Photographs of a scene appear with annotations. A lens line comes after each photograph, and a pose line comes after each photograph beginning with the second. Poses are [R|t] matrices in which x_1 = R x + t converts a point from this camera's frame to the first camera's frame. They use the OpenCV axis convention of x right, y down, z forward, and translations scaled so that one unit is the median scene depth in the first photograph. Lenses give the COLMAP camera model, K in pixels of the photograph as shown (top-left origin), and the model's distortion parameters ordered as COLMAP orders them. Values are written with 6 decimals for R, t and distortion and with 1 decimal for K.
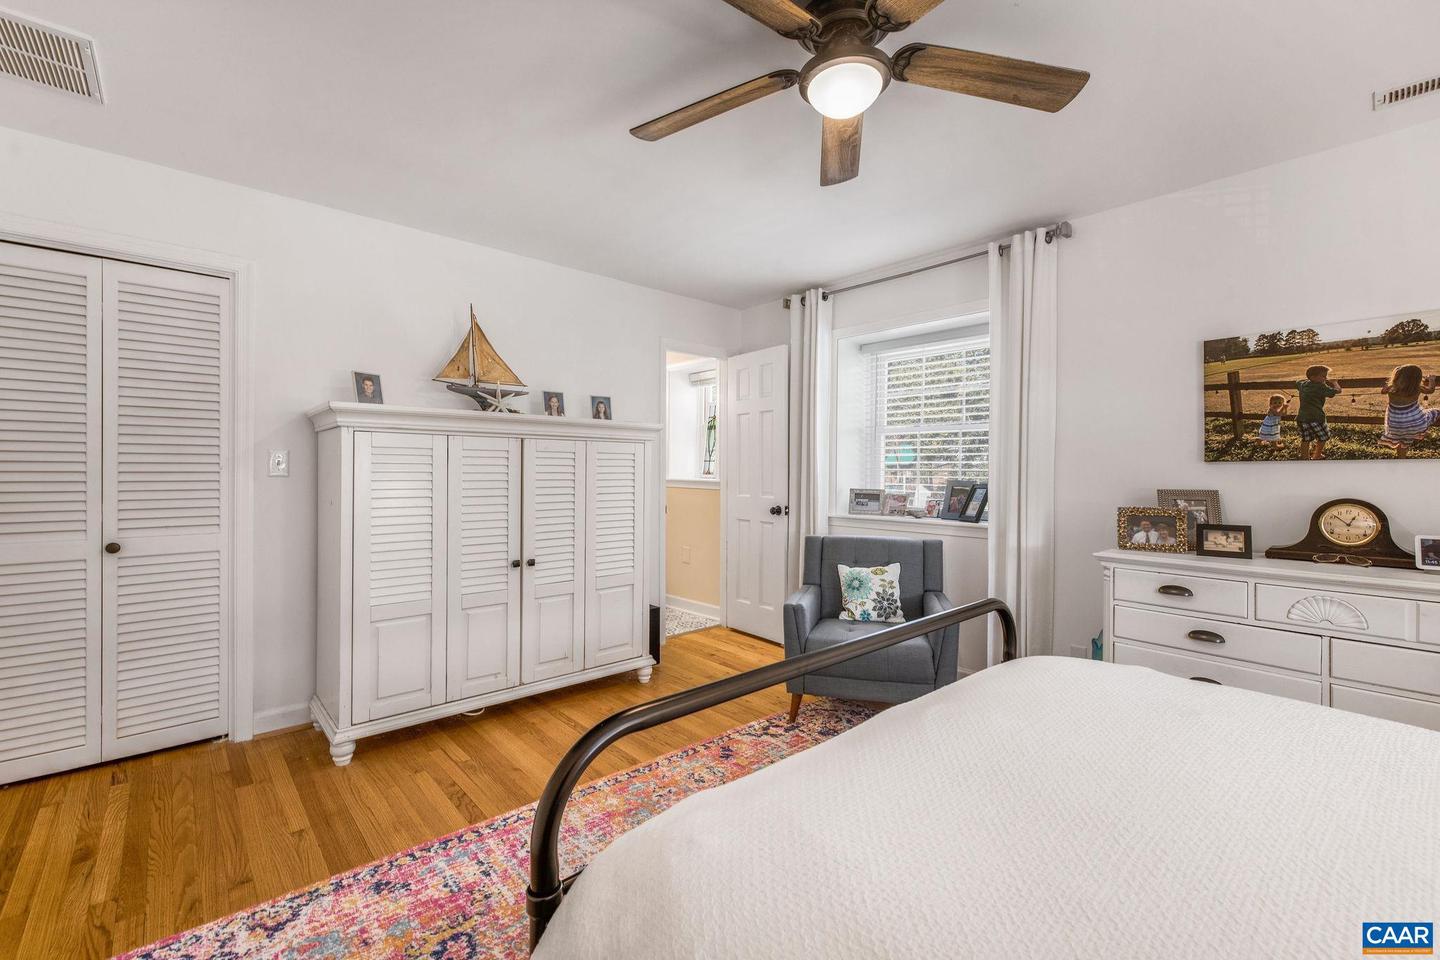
lens RADIAL K [[610.9, 0, 718.2], [0, 610.9, 479.9], [0, 0, 1]] dist [-0.000121, 0.000171]
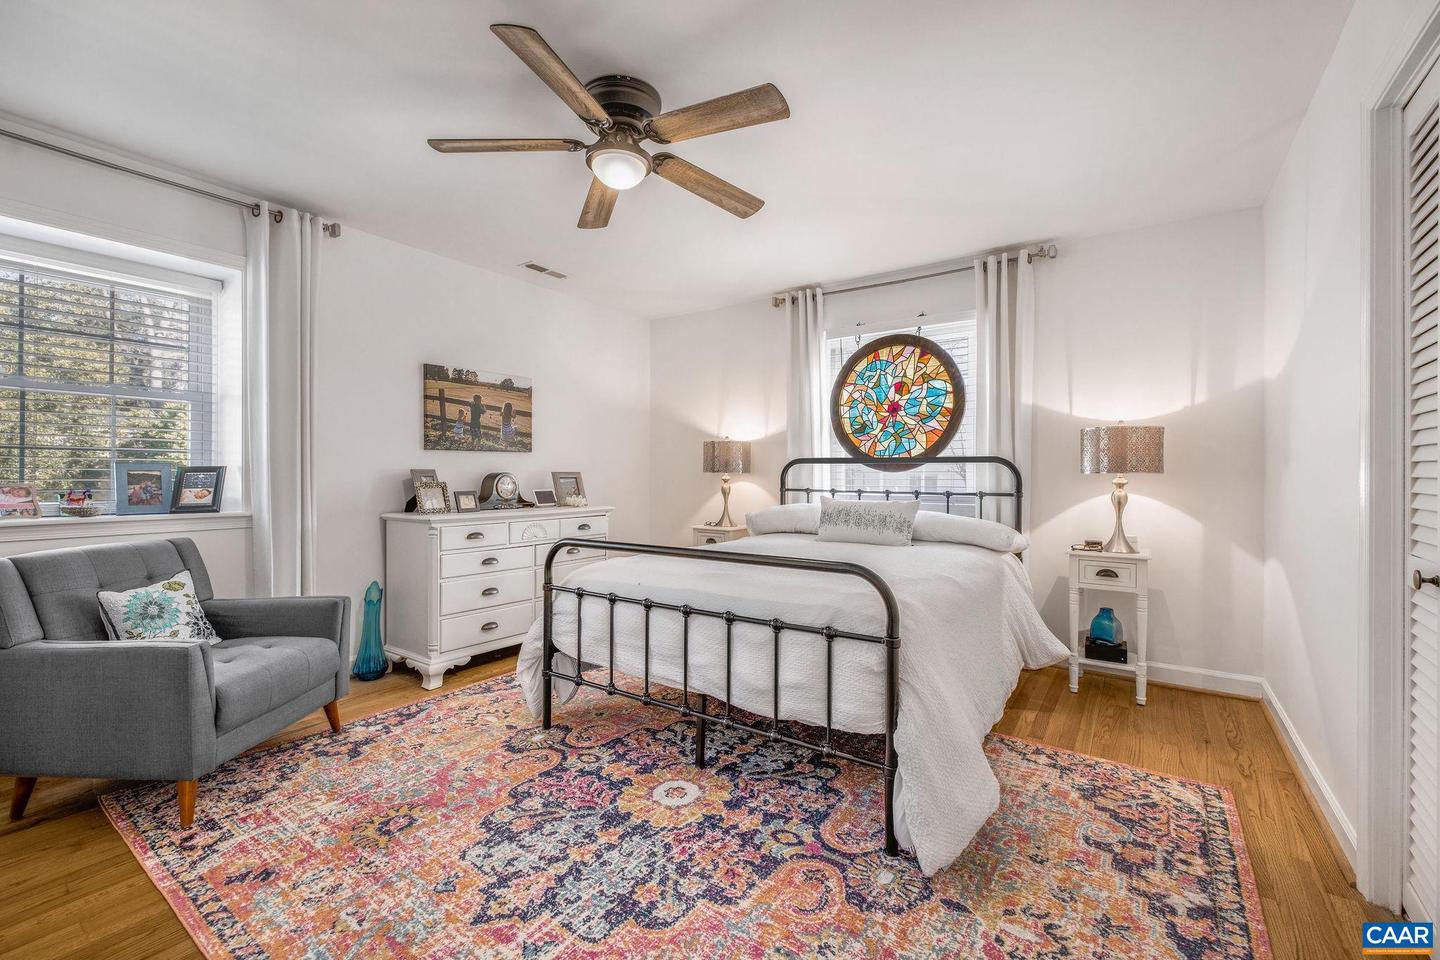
lens RADIAL K [[610.9, 0, 714.2], [0, 610.9, 474.1], [0, 0, 1]] dist [-0.000121, 0.000171]
pose [[-0.219736, -0.006445, 0.975538, -0.760049], [0.008208, 0.999931, 0.008455, 0.021801], [-0.975525, 0.009865, -0.219668, 0.698300]]
